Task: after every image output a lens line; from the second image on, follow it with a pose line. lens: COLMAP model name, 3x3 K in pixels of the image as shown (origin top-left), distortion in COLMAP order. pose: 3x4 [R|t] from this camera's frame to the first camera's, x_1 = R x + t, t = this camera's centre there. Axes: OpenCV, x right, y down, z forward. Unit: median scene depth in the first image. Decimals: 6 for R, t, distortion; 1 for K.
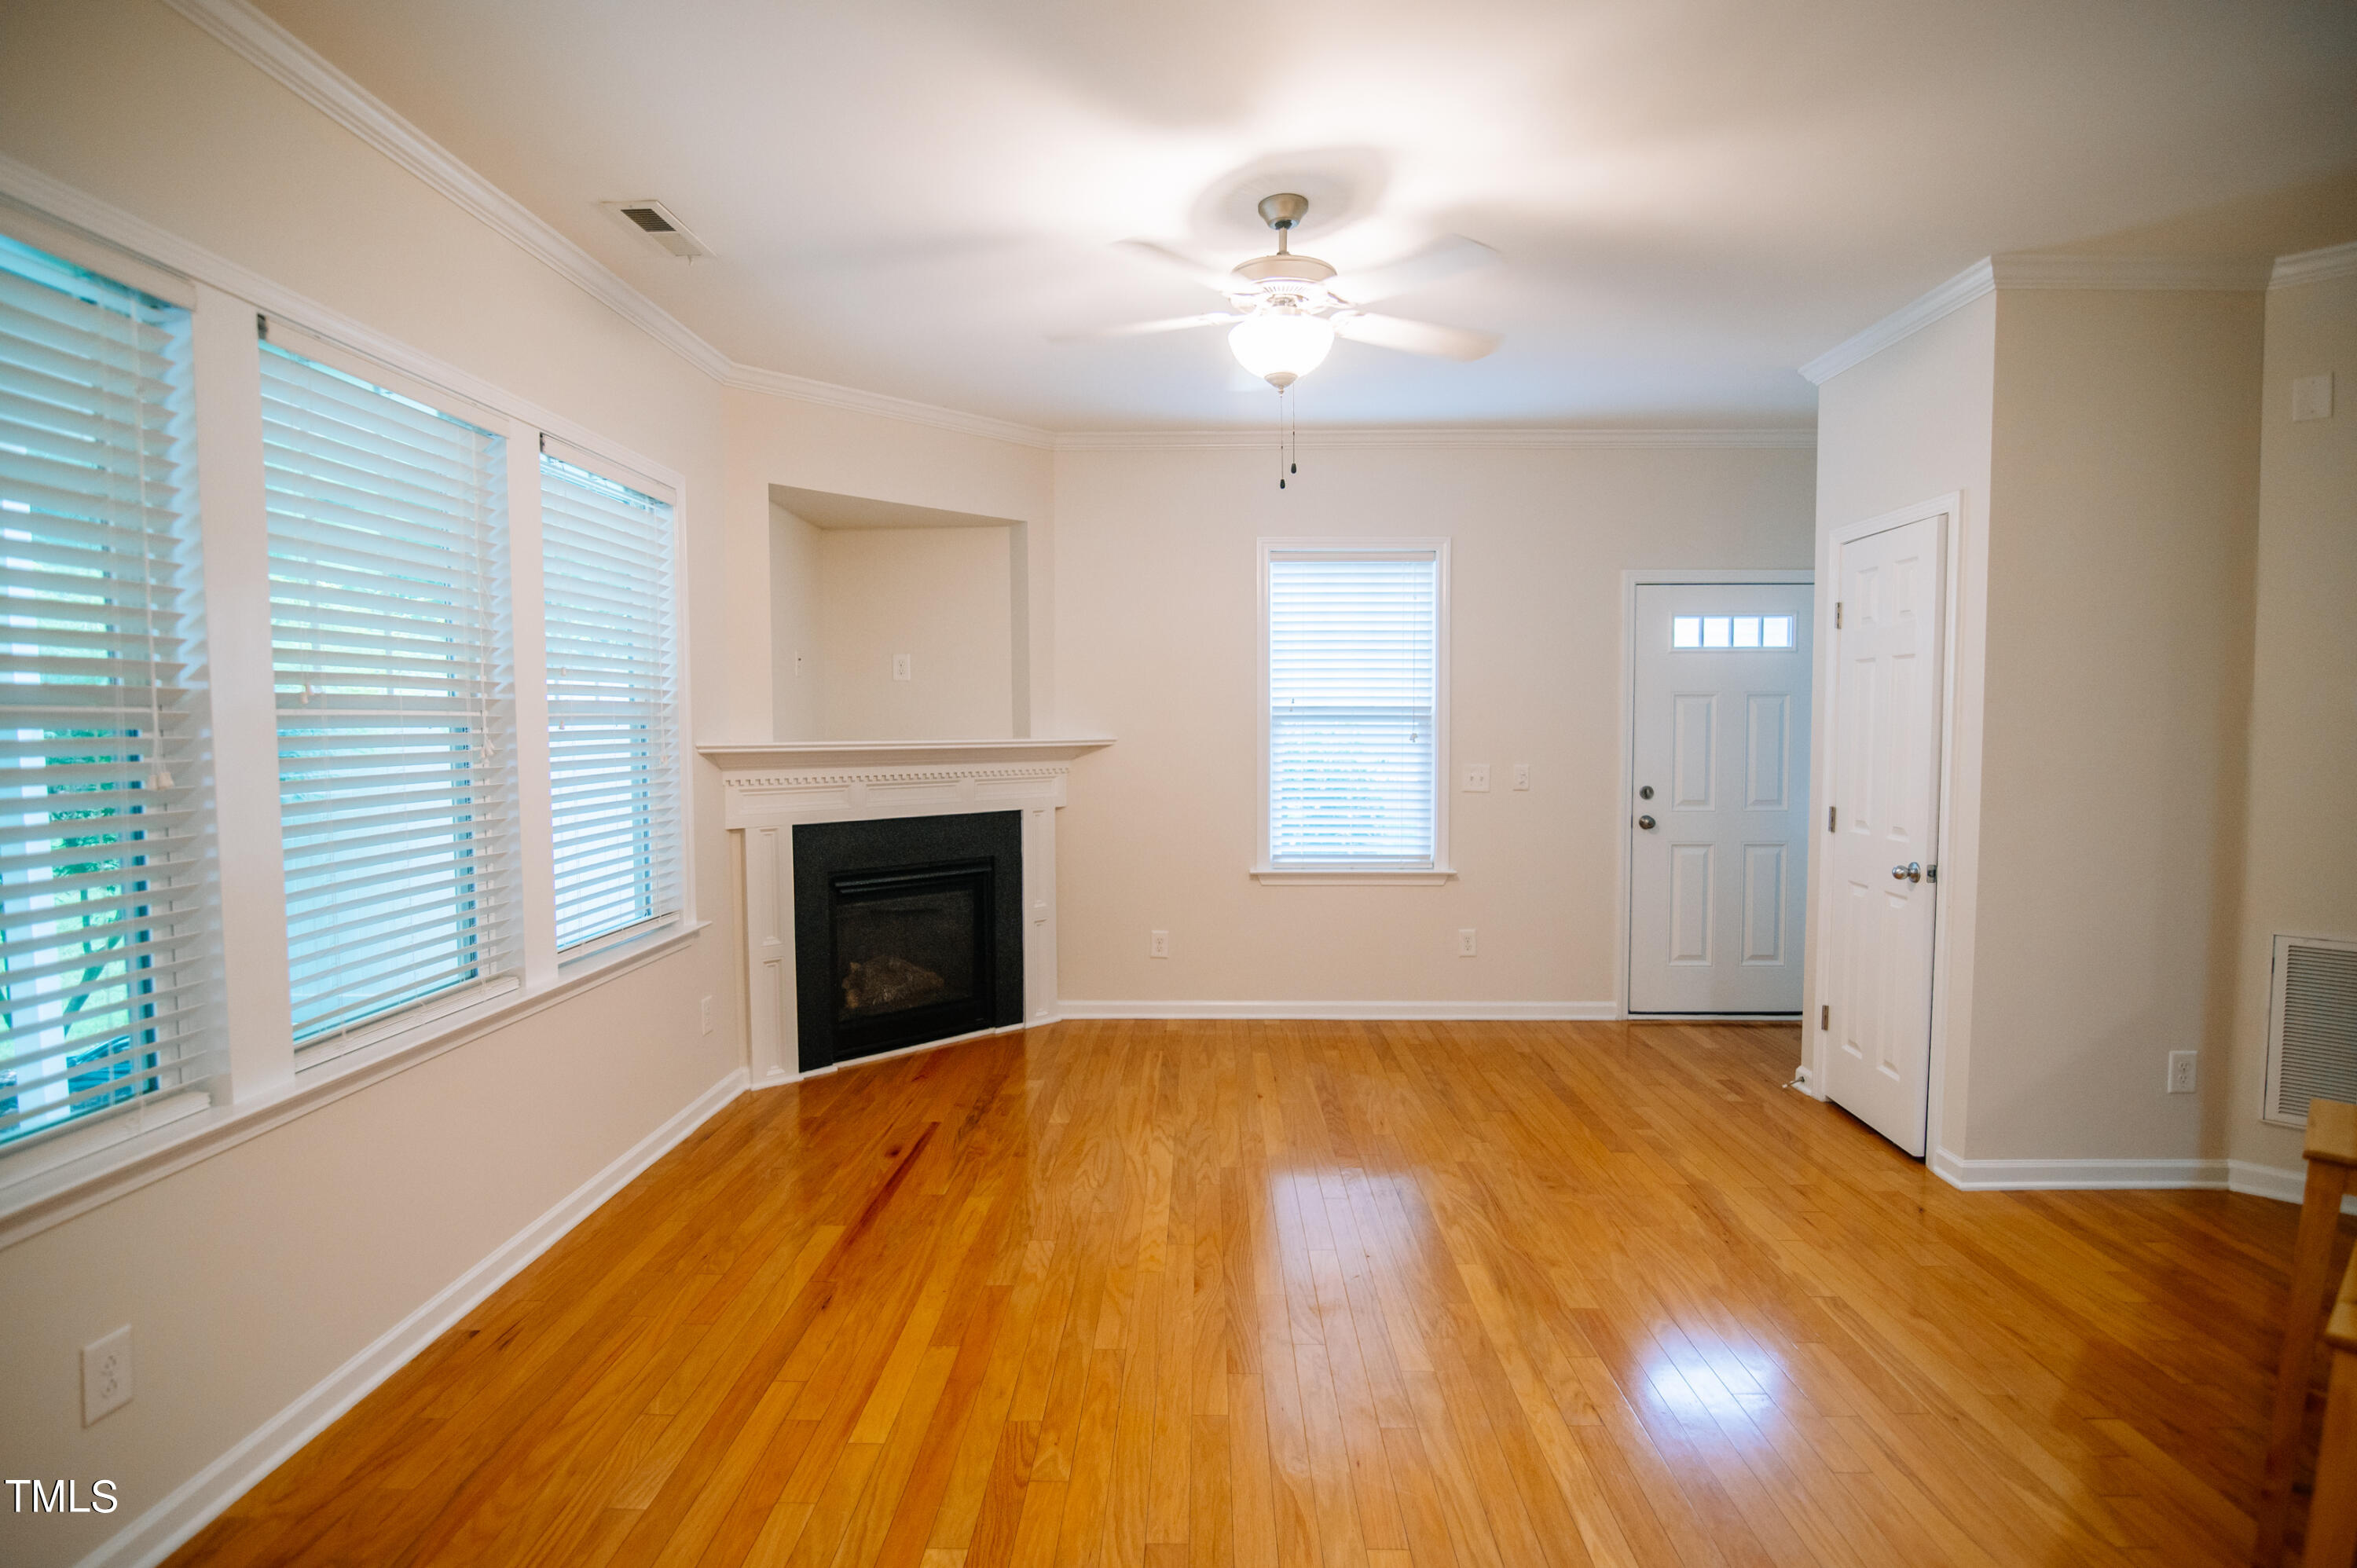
lens RADIAL K [[1146.8, 0, 1192.3], [0, 1146.8, 792.5], [0, 0, 1]] dist [-0.024331, 0.000354]
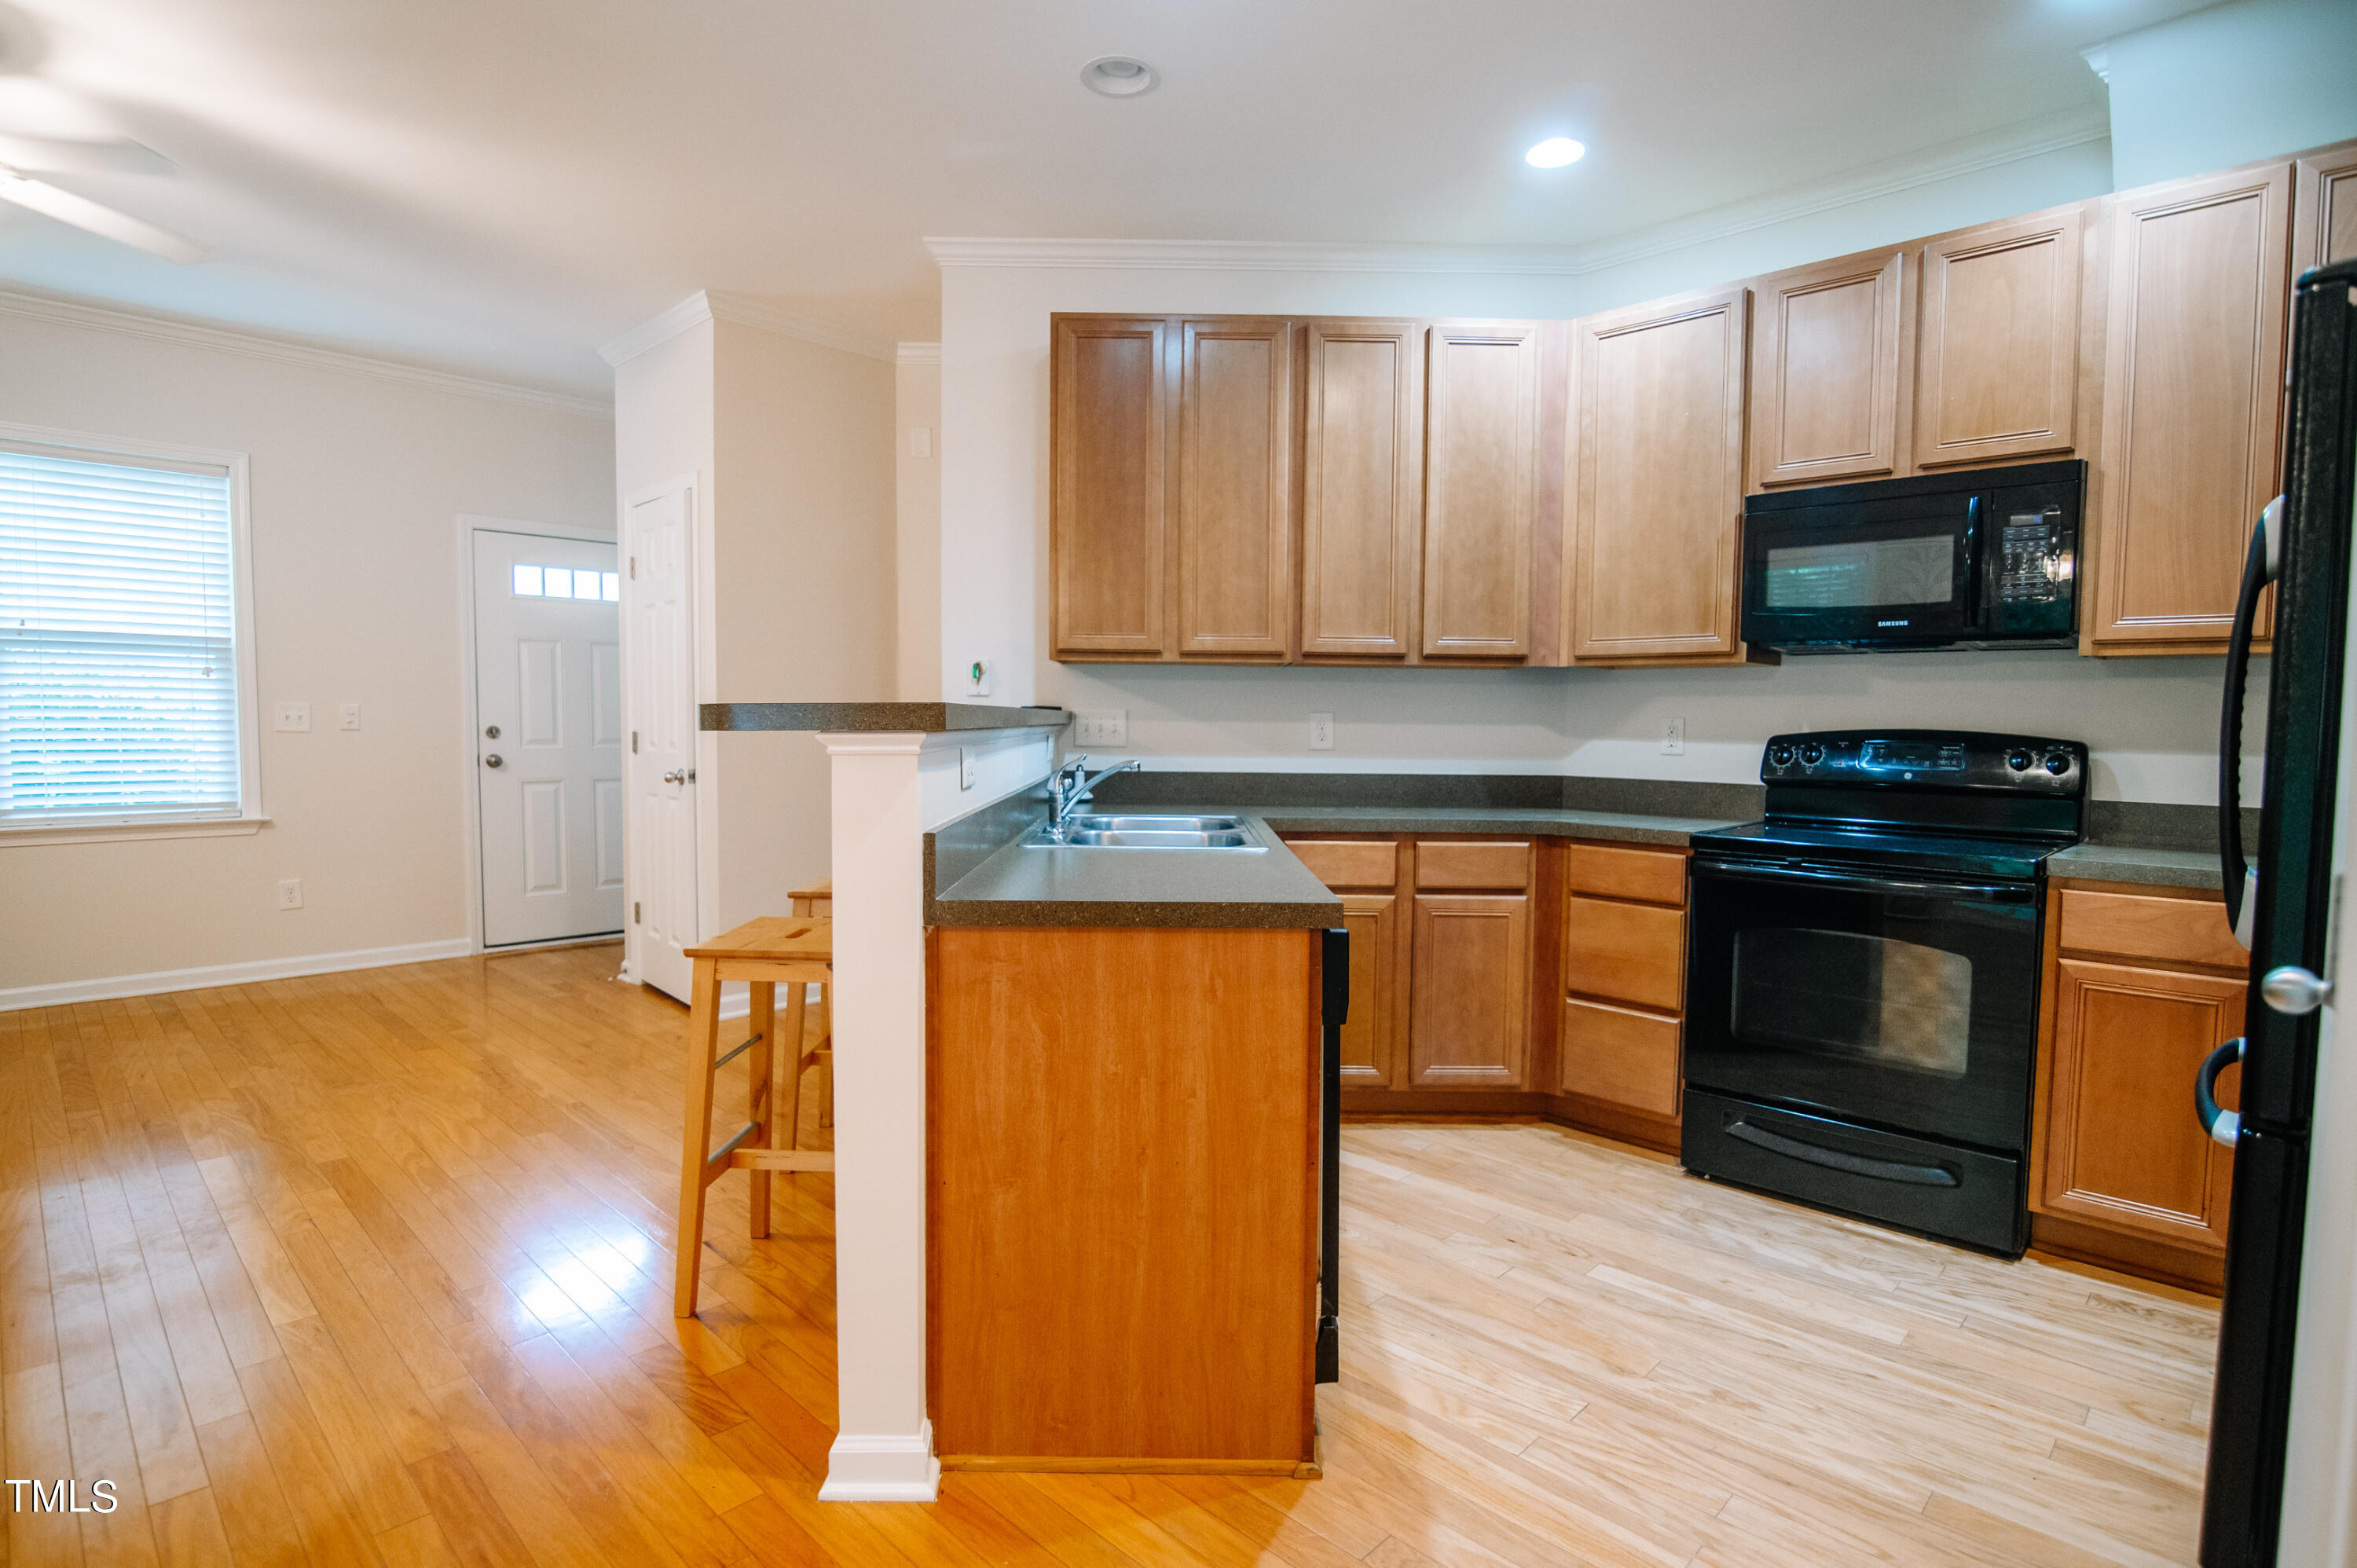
lens RADIAL K [[1146.8, 0, 1131.9], [0, 1146.8, 773.9], [0, 0, 1]] dist [-0.024331, 0.000354]
pose [[0.681482, -0.033232, 0.731080, 0.046518], [0.029234, 0.999407, 0.018178, 0.045464], [-0.731251, 0.008985, 0.682049, -0.161177]]
